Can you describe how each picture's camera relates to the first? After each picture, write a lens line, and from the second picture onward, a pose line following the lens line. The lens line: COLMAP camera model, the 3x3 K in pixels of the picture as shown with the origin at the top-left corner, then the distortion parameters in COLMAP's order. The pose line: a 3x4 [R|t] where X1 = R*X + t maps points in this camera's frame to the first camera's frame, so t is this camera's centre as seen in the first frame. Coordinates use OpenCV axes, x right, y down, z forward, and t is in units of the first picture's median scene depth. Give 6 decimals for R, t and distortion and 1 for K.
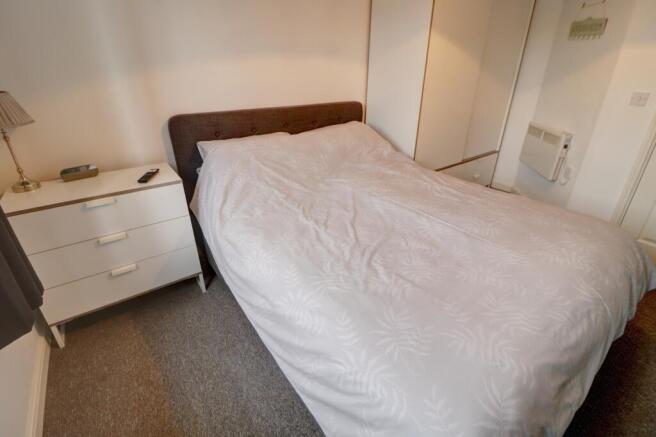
lens RADIAL K [[304.3, 0, 335.4], [0, 304.3, 202.9], [0, 0, 1]] dist [0.007242, -0.016926]
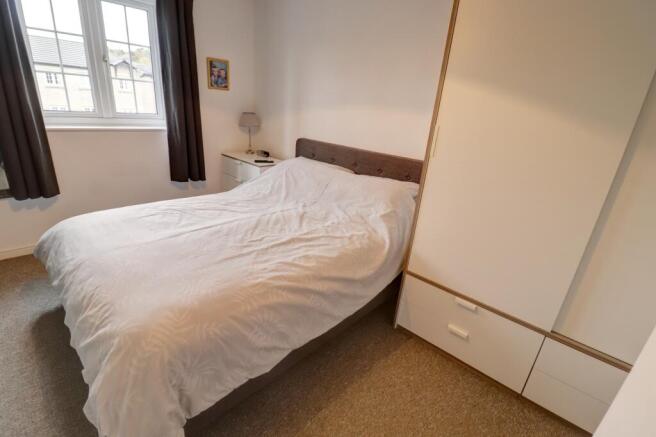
lens RADIAL K [[307.8, 0, 323.9], [0, 307.8, 220.8], [0, 0, 1]] dist [0.003170, -0.013862]
pose [[0.151884, 0.343265, -0.926877, 0.962502], [-0.486933, 0.842049, 0.232057, -0.284337], [0.860132, 0.416081, 0.295041, 0.631617]]
